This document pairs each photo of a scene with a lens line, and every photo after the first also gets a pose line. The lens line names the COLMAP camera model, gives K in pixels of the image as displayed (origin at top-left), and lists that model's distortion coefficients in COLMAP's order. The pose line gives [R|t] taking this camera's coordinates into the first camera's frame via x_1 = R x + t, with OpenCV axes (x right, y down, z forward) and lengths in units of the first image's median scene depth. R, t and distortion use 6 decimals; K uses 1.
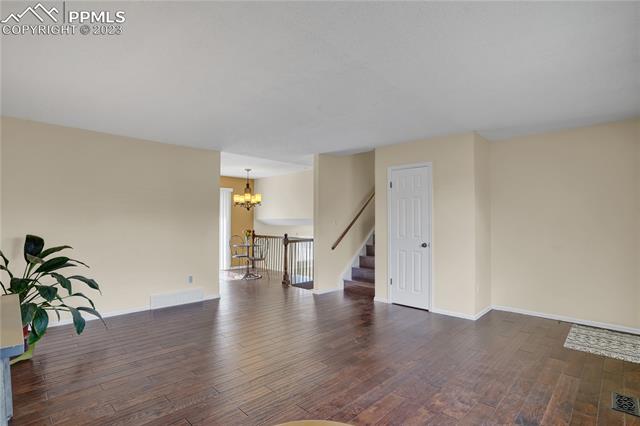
lens RADIAL K [[324.2, 0, 320.0], [0, 324.2, 213.0], [0, 0, 1]] dist [-0.073082, 0.034924]
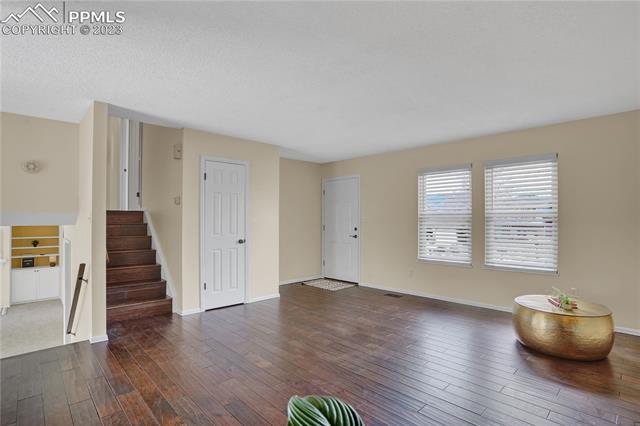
lens RADIAL K [[324.2, 0, 320.0], [0, 324.2, 213.0], [0, 0, 1]] dist [-0.073082, 0.034924]
pose [[0.041332, 0.020118, 0.998943, -0.448262], [-0.025267, 0.999499, -0.019083, 0.014819], [-0.998826, -0.024451, 0.041819, 0.456616]]
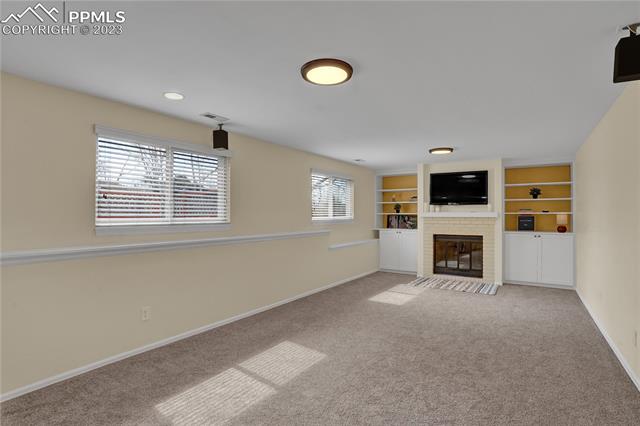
lens RADIAL K [[324.2, 0, 320.0], [0, 324.2, 213.0], [0, 0, 1]] dist [-0.073082, 0.034924]
pose [[0.983092, 0.002336, 0.183098, 0.088434], [-0.006163, 0.999774, 0.020337, 0.180514], [-0.183009, -0.021121, 0.982884, 0.971636]]
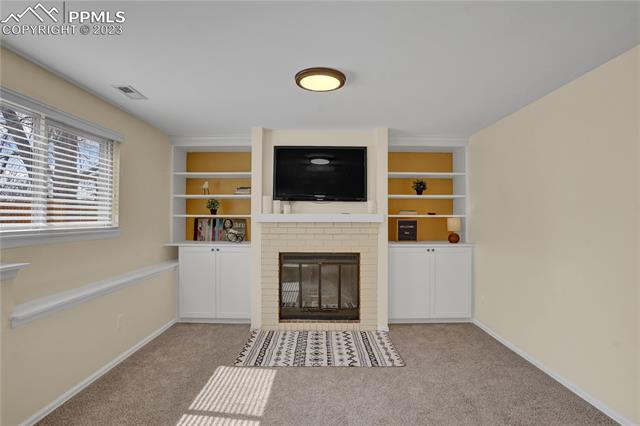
lens RADIAL K [[305.9, 0, 320.0], [0, 305.9, 213.0], [0, 0, 1]] dist [-0.069103, 0.027017]
pose [[0.709735, 0.014102, 0.704328, 0.265817], [-0.021430, 0.999769, 0.001576, 0.191432], [-0.704143, -0.016212, 0.709873, 1.400321]]
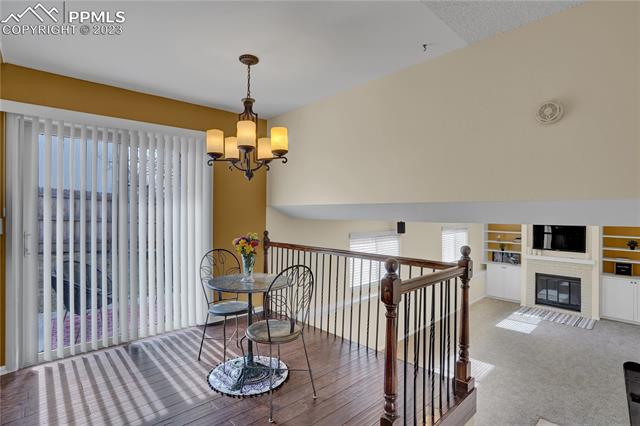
lens RADIAL K [[324.2, 0, 320.0], [0, 324.2, 213.0], [0, 0, 1]] dist [-0.073082, 0.034924]
pose [[0.999173, 0.002087, -0.040613, -0.137738], [-0.000873, 0.999553, 0.029880, 0.018348], [0.040658, -0.029820, 0.998728, 0.679532]]
